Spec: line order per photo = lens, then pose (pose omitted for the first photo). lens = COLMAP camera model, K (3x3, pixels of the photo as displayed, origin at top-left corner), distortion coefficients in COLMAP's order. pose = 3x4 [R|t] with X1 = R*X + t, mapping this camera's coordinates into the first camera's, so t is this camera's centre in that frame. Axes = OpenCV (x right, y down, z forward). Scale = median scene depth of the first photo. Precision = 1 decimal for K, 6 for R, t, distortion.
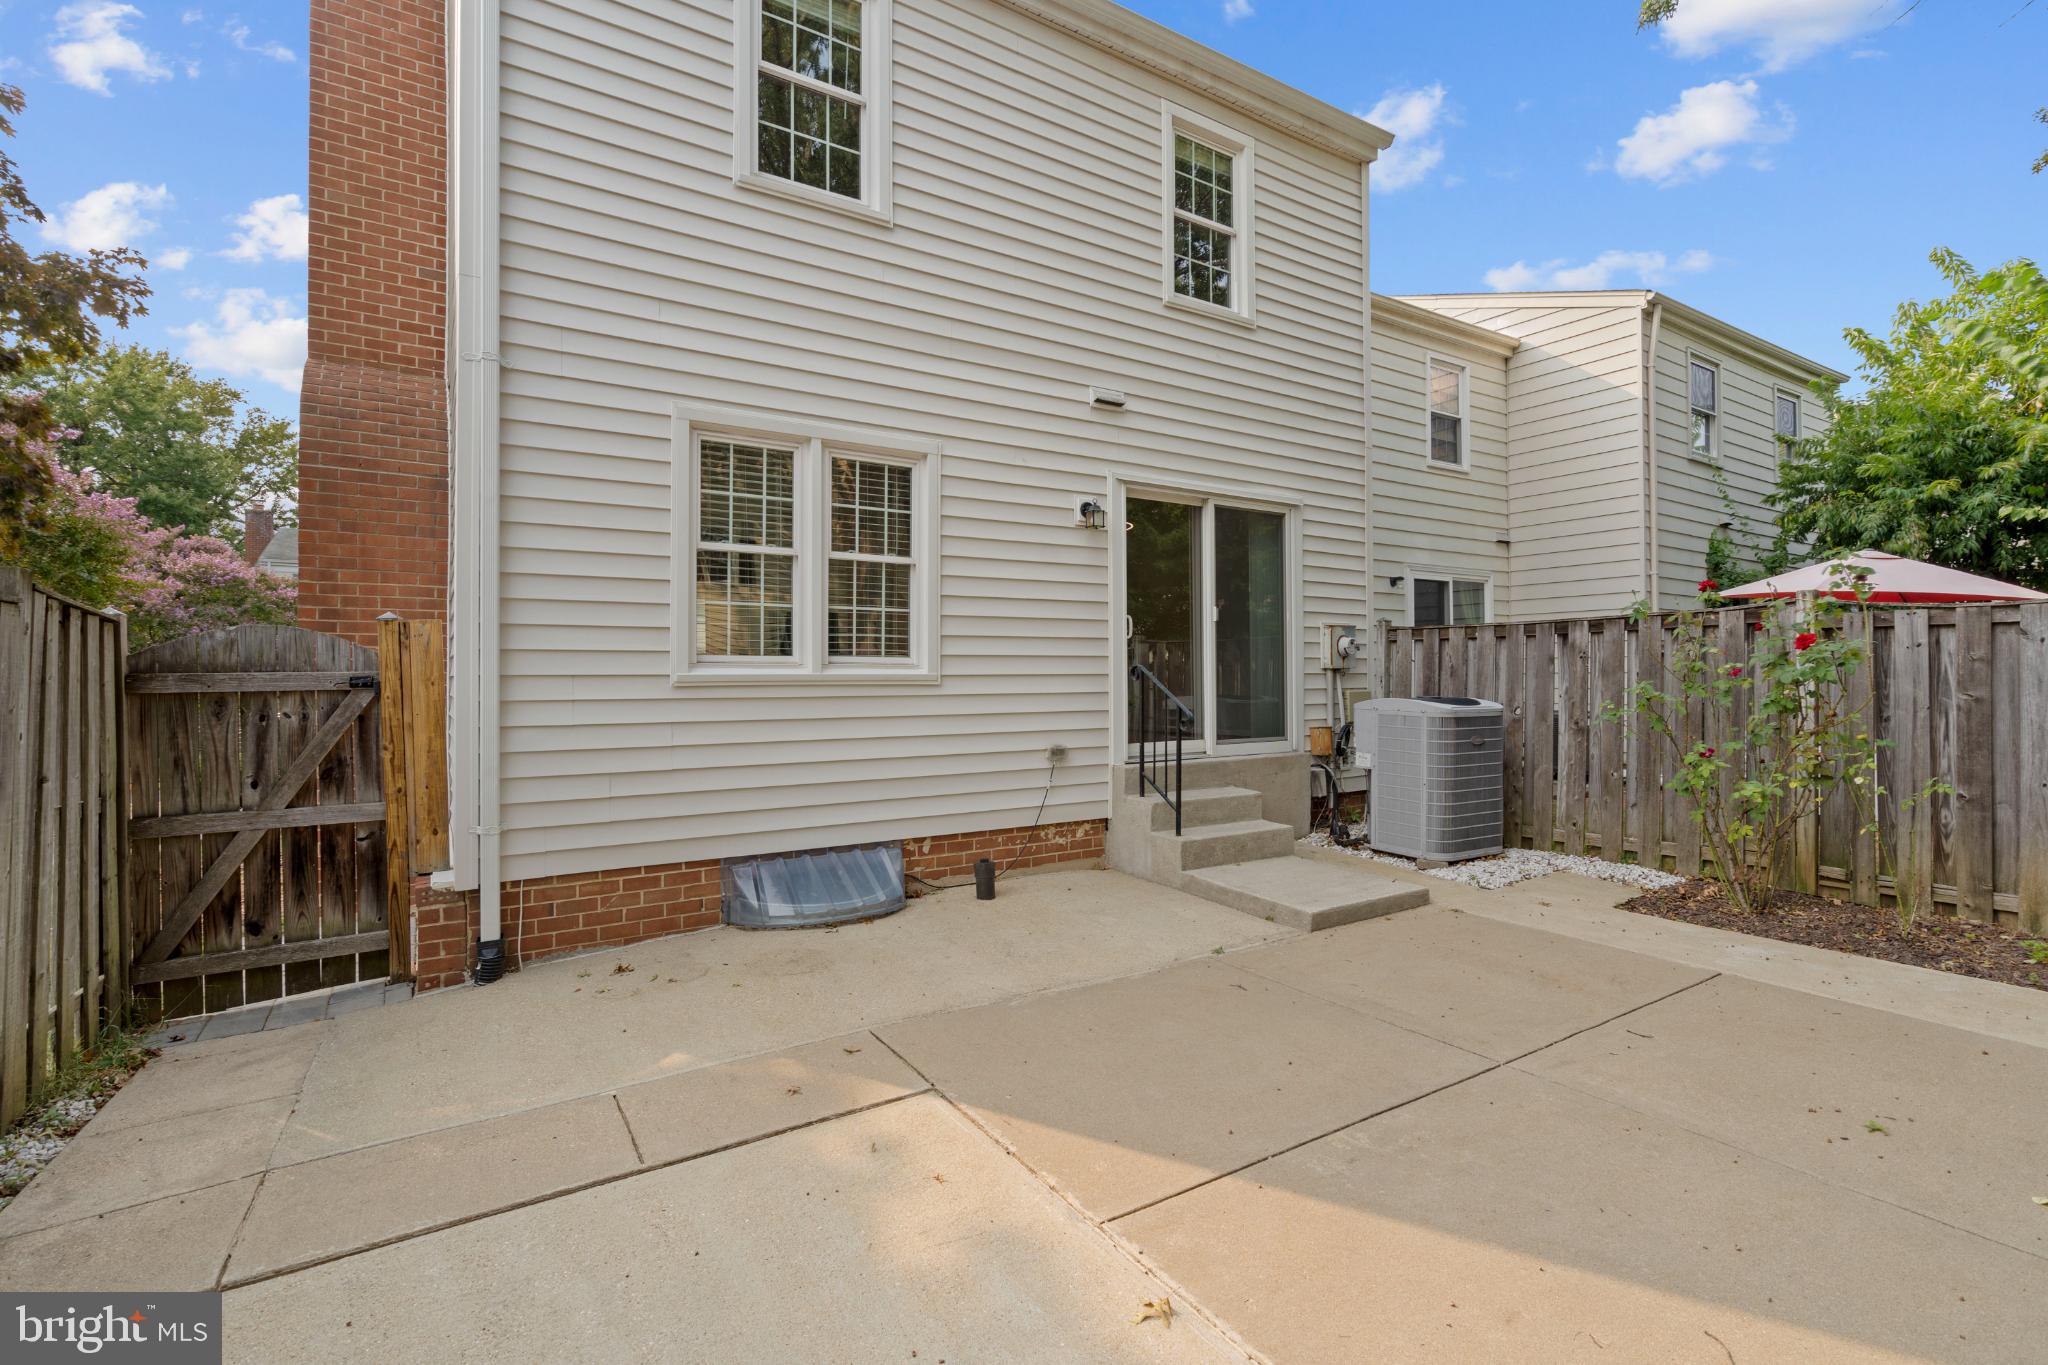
lens RADIAL K [[932.6, 0, 1021.7], [0, 932.6, 681.0], [0, 0, 1]] dist [-0.009816, 0.002477]
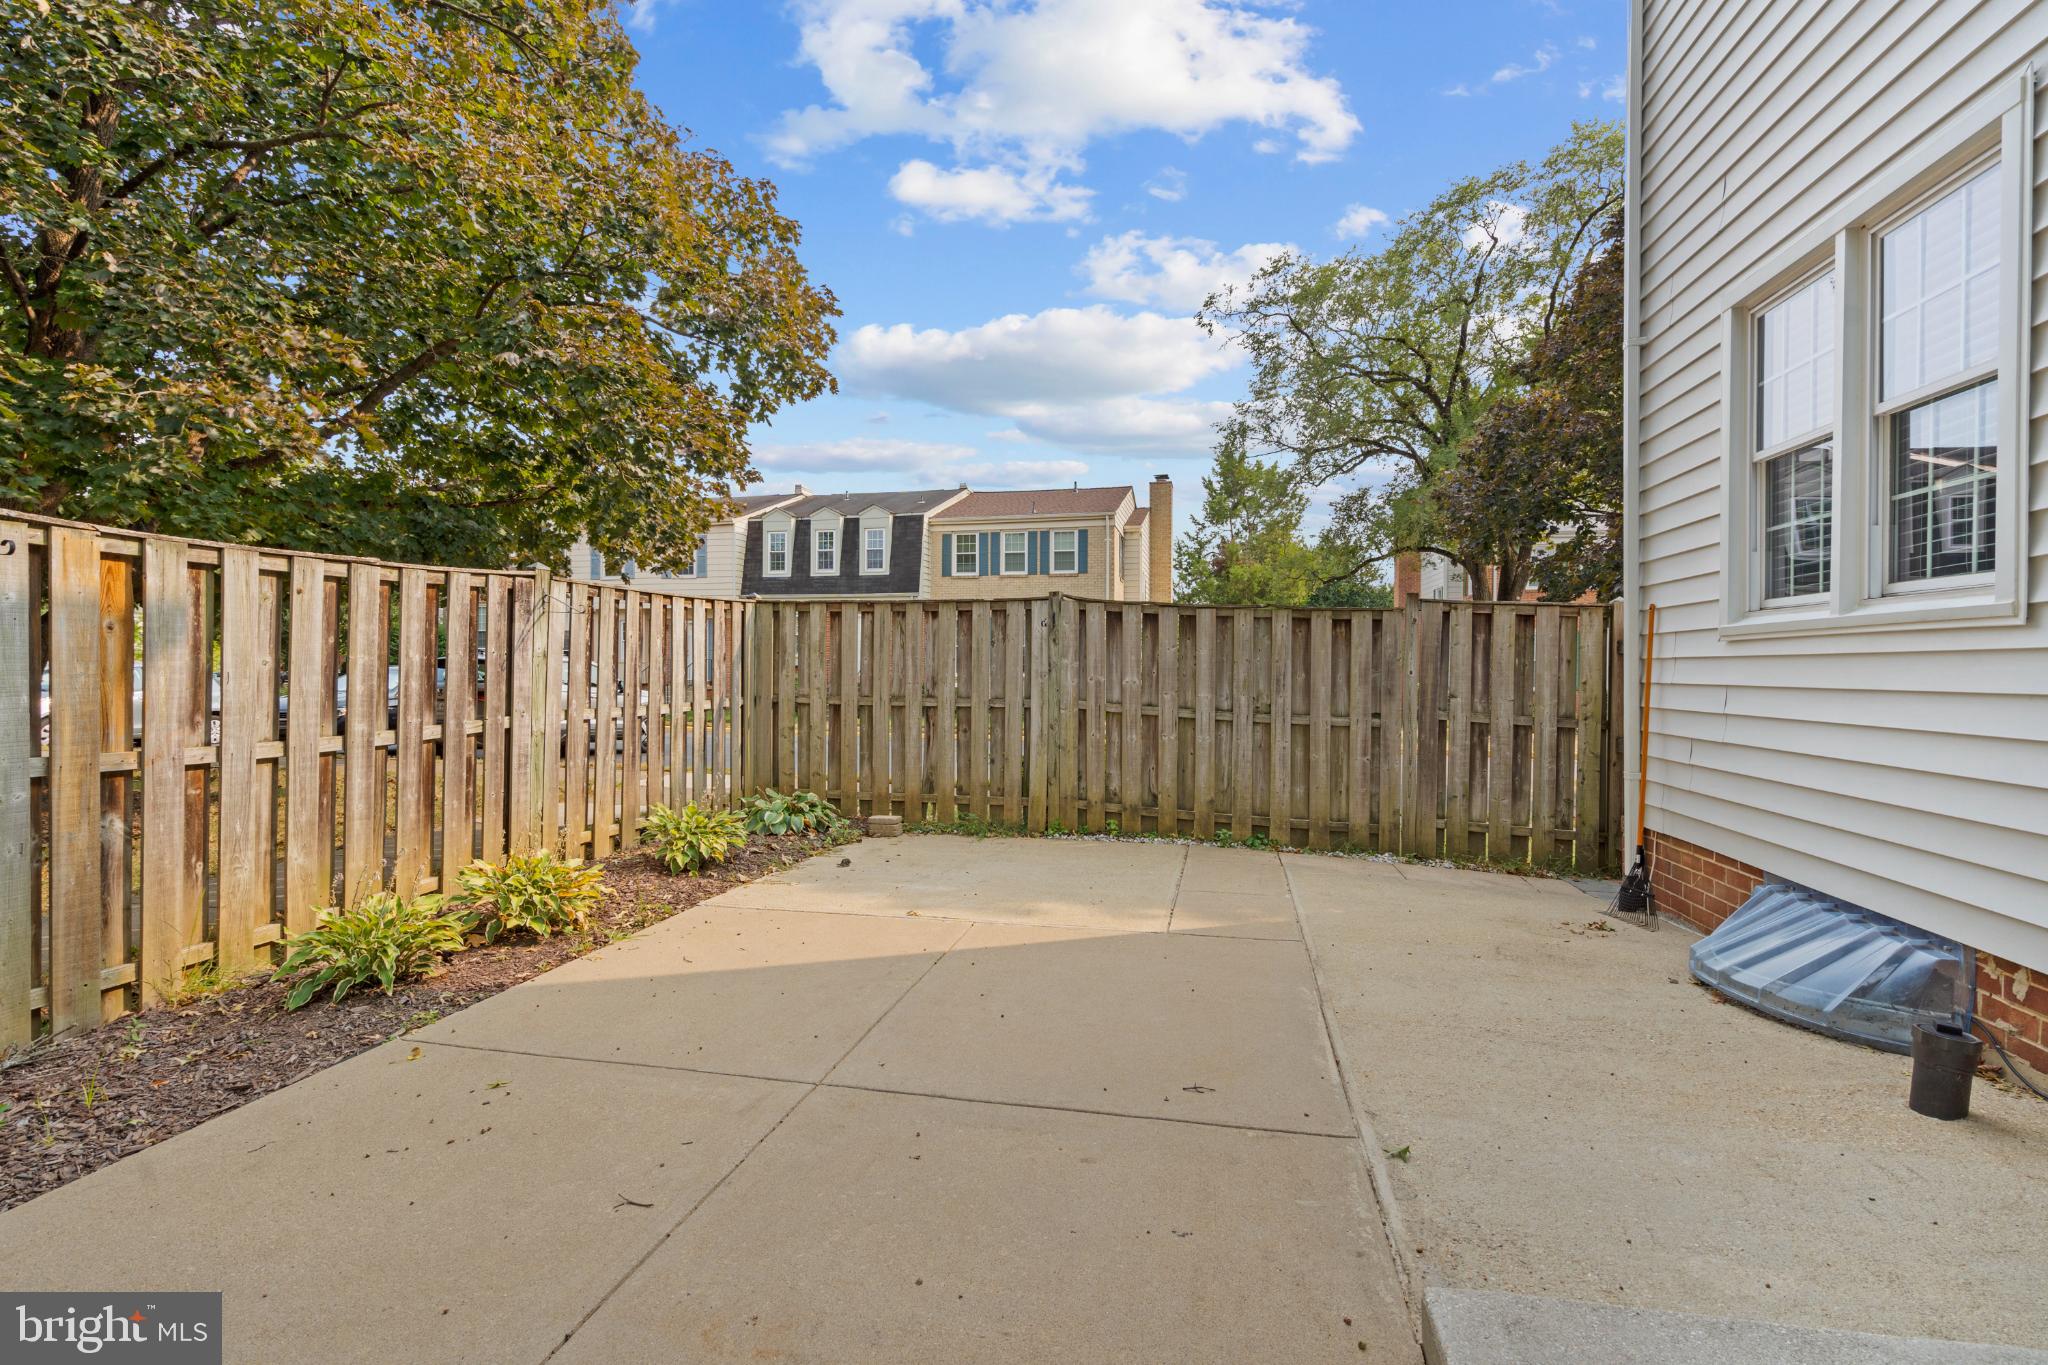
lens RADIAL K [[932.6, 0, 1017.7], [0, 932.6, 674.7], [0, 0, 1]] dist [-0.009816, 0.002477]
pose [[-0.699119, 0.010989, -0.714920, 0.570875], [0.008645, 0.999939, 0.006916, 0.020084], [0.714953, -0.001345, -0.699172, 0.989028]]
